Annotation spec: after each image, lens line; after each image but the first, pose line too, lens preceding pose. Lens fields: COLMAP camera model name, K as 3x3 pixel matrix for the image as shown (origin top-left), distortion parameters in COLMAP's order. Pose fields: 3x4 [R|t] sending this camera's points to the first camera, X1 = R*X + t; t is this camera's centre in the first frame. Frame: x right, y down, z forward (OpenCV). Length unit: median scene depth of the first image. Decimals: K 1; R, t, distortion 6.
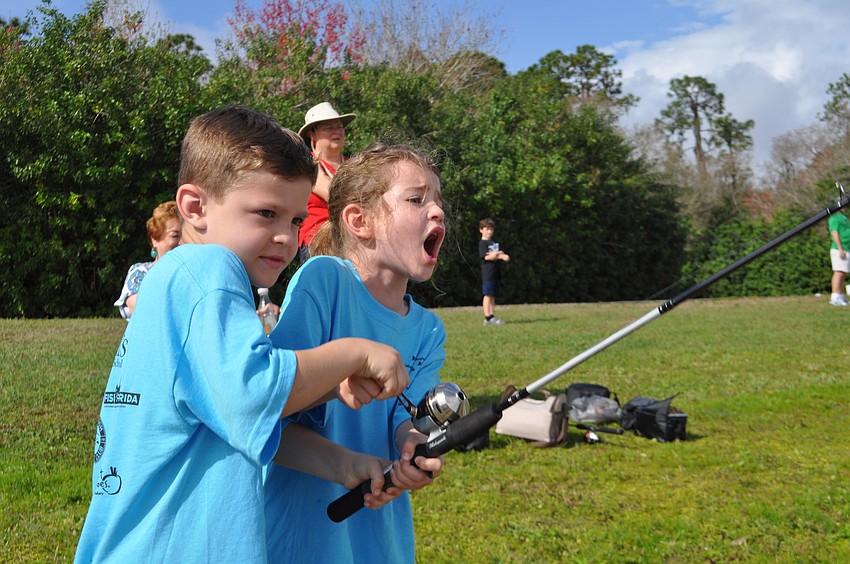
lens RADIAL K [[1096.5, 0, 425.4], [0, 1096.5, 281.5], [0, 0, 1]] dist [0.020358, 0.000000]
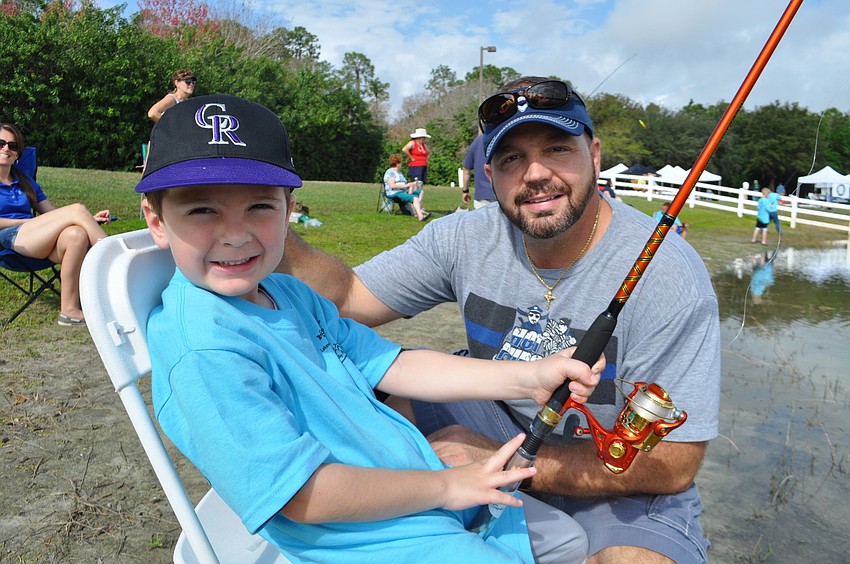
lens RADIAL K [[1096.5, 0, 424.8], [0, 1096.5, 282.0], [0, 0, 1]] dist [0.020358, 0.000000]
pose [[0.892223, 0.021537, 0.451082, -0.431018], [-0.069135, 0.993602, 0.089306, 0.007407], [-0.446273, -0.110866, 0.888003, -0.608453]]
